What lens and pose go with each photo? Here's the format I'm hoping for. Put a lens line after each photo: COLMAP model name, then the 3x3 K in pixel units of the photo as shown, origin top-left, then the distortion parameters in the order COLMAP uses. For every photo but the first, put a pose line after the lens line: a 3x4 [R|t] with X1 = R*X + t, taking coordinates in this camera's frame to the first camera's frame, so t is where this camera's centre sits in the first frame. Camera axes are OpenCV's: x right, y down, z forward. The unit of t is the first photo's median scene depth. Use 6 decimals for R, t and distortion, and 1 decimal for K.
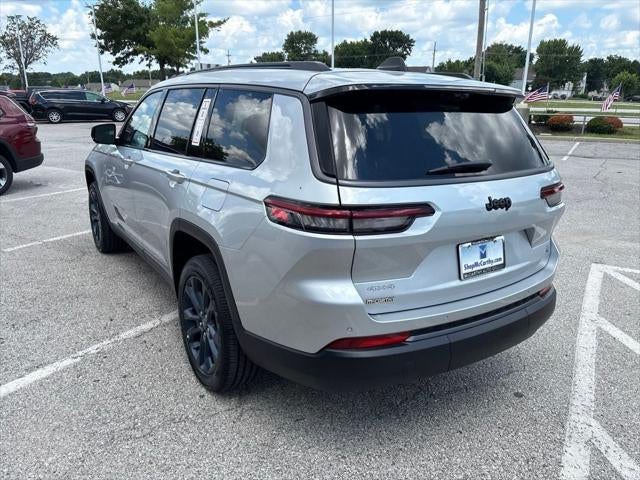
lens RADIAL K [[485.8, 0, 317.9], [0, 485.8, 236.9], [0, 0, 1]] dist [0.053186, -0.066795]
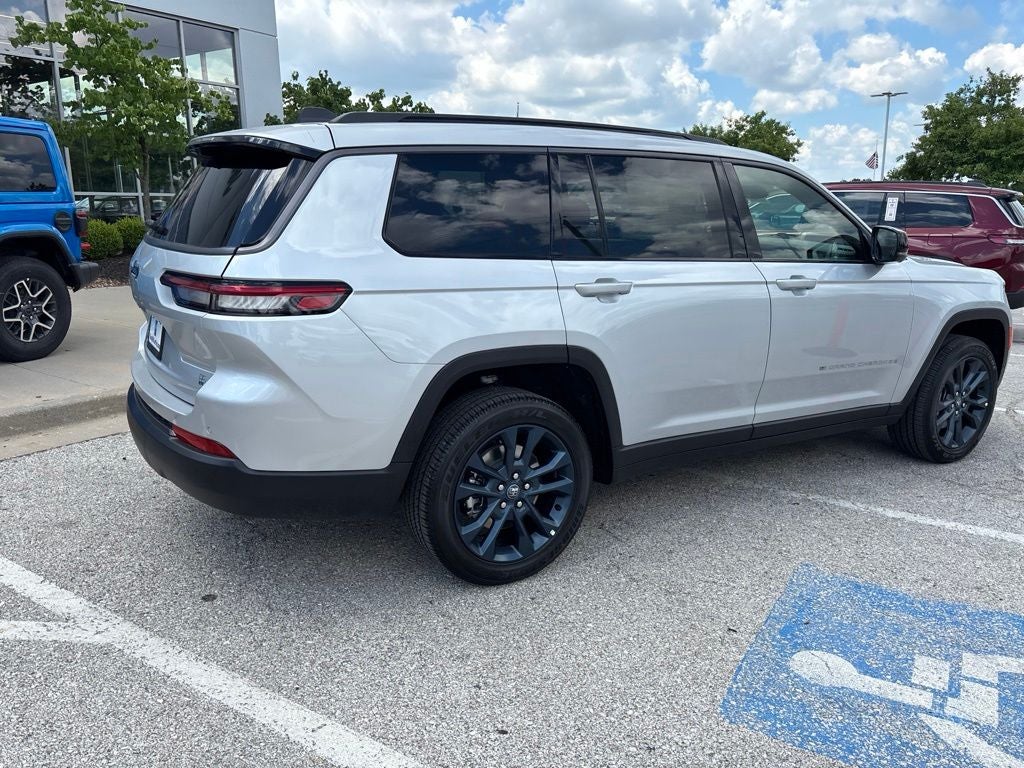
lens RADIAL K [[777.3, 0, 505.2], [0, 777.3, 376.8], [0, 0, 1]] dist [0.053186, -0.066795]
pose [[-0.035084, 0.204436, -0.978251, 1.345910], [-0.285017, 0.936155, 0.205861, -0.278094], [0.957880, 0.286041, 0.025423, 1.258963]]
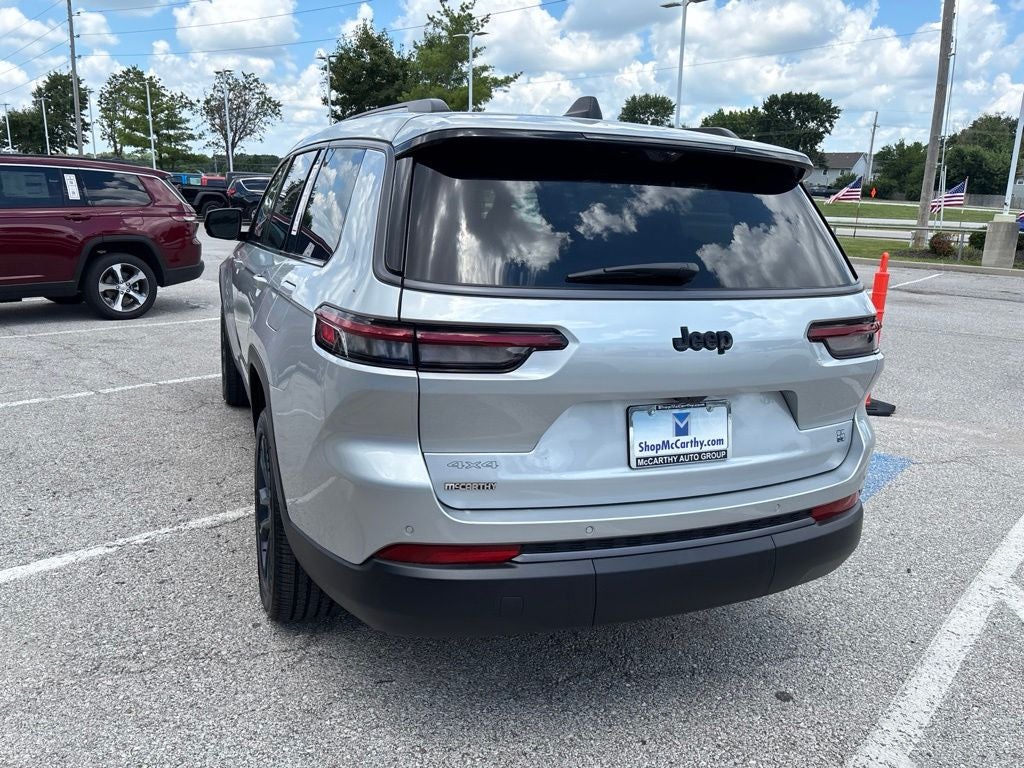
lens RADIAL K [[777.3, 0, 507.2], [0, 777.3, 383.4], [0, 0, 1]] dist [0.053186, -0.066795]
pose [[0.979241, 0.069396, -0.190450, 0.245531], [-0.078034, 0.996217, -0.038231, 0.026889], [0.187076, 0.052299, 0.980952, 0.049561]]
